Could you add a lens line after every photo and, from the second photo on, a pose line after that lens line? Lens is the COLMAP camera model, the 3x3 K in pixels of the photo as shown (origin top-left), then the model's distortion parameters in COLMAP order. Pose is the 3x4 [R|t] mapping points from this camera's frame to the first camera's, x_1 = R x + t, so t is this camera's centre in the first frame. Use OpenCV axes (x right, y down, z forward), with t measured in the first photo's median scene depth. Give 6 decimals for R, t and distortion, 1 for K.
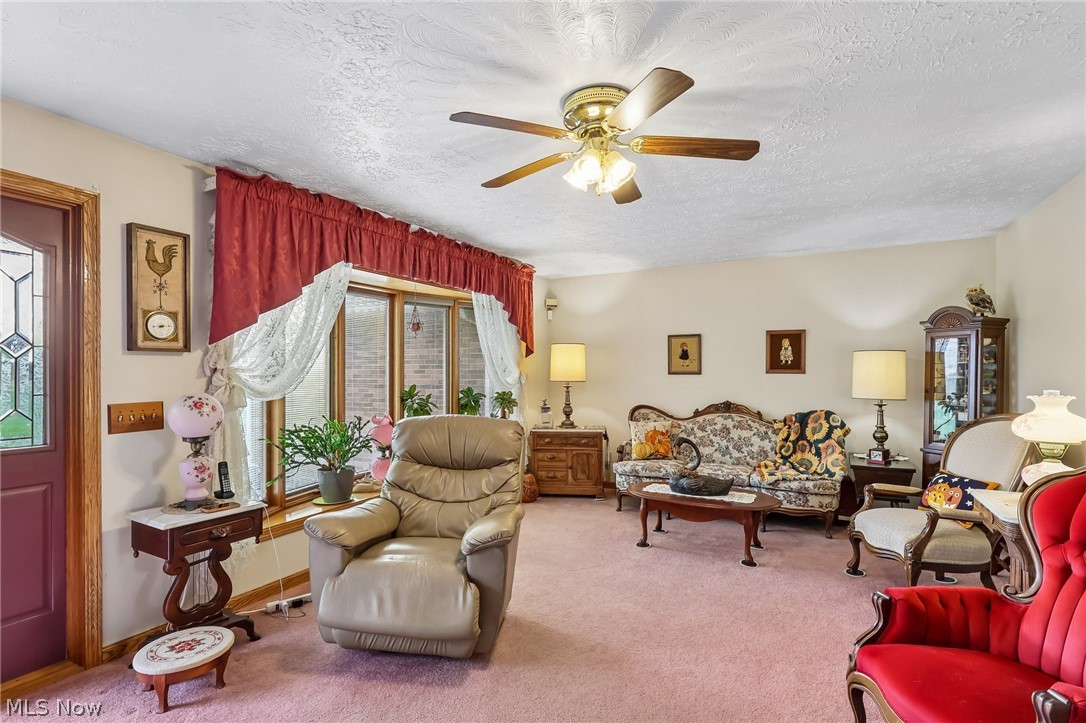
lens RADIAL K [[512.7, 0, 532.4], [0, 512.7, 370.7], [0, 0, 1]] dist [0.002635, -0.000659]
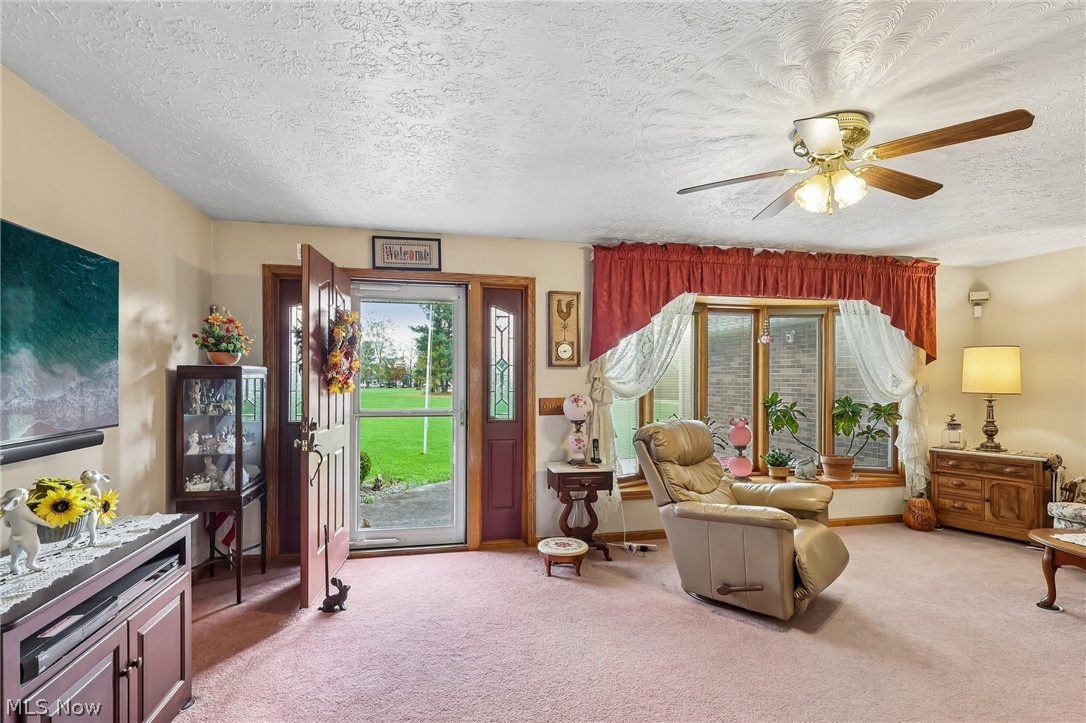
lens RADIAL K [[512.7, 0, 543.9], [0, 512.7, 379.8], [0, 0, 1]] dist [0.002635, -0.000659]
pose [[0.661496, 0.004657, -0.749935, 0.383056], [-0.003737, 0.999989, 0.002914, -0.000767], [0.749940, 0.000875, 0.661506, -0.103852]]
